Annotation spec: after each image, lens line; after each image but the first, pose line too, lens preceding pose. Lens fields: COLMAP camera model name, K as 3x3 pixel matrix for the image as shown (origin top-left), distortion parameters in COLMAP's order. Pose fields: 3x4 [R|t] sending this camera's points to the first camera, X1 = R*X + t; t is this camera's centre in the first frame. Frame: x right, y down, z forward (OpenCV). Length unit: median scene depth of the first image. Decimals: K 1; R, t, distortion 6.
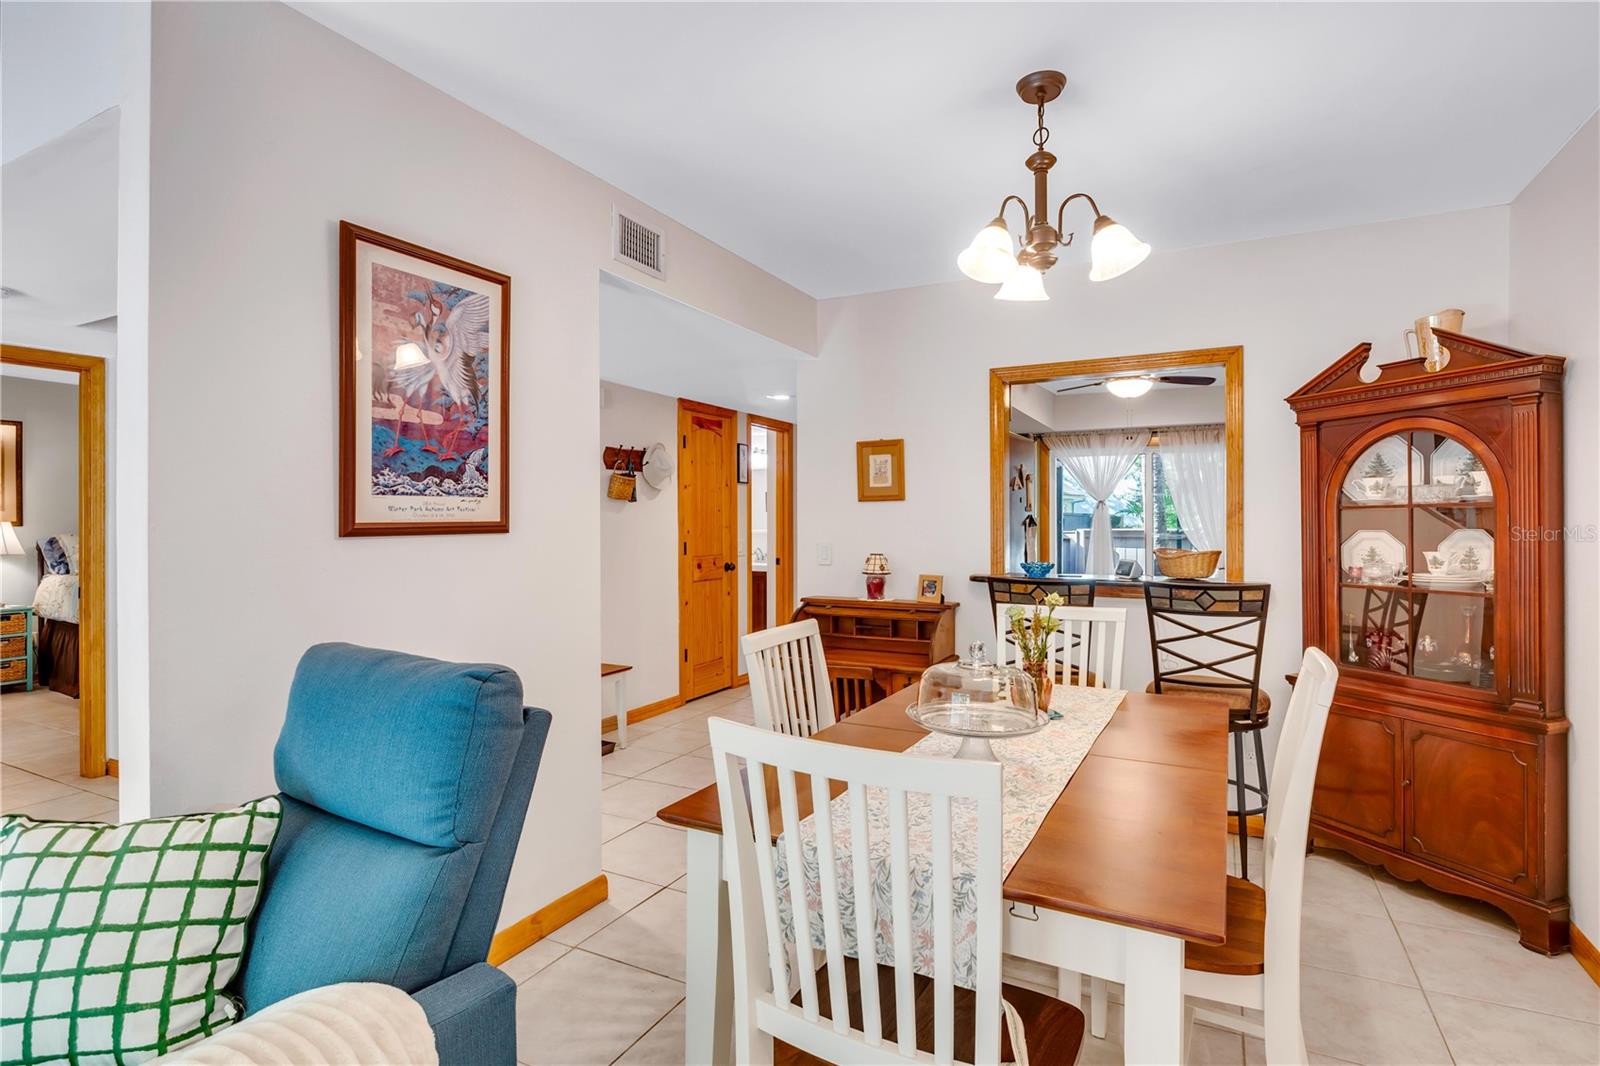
lens RADIAL K [[811.3, 0, 792.5], [0, 811.3, 530.4], [0, 0, 1]] dist [-0.006414, -0.000113]
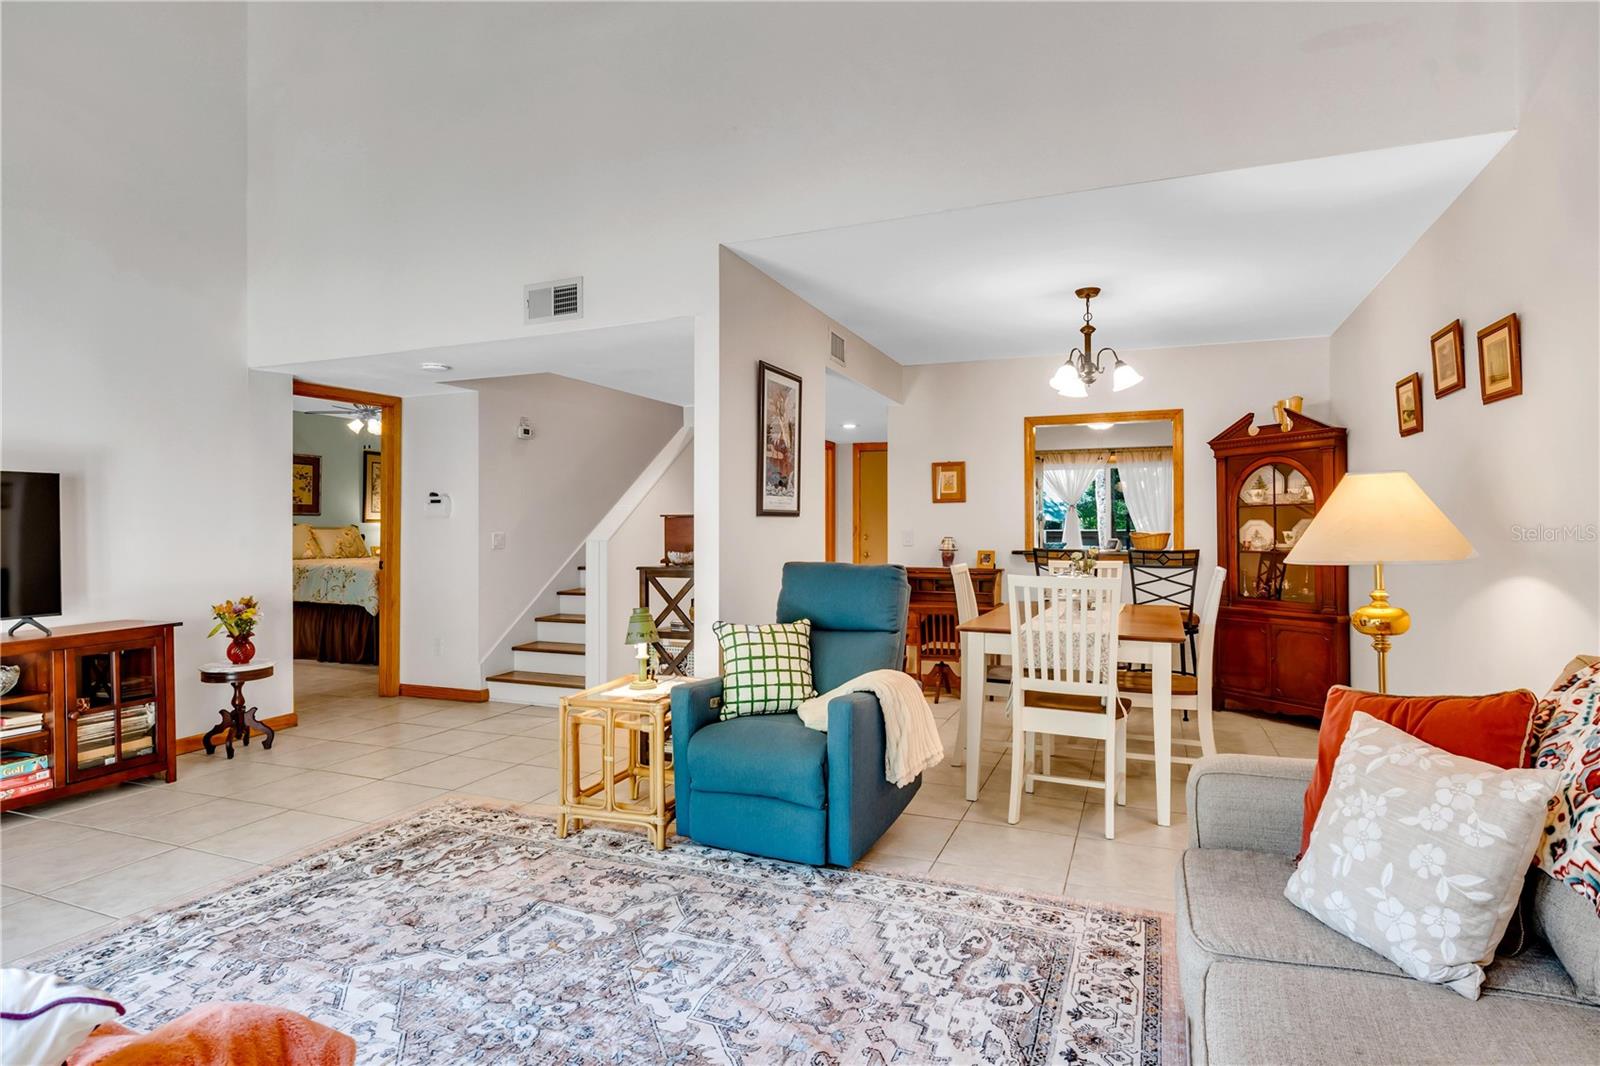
lens RADIAL K [[811.3, 0, 791.3], [0, 811.3, 526.7], [0, 0, 1]] dist [-0.006414, -0.000113]
pose [[0.997720, 0.003467, 0.067398, -0.407987], [-0.002732, 0.999936, -0.010993, 0.037933], [-0.067432, 0.010784, 0.997666, -0.687763]]
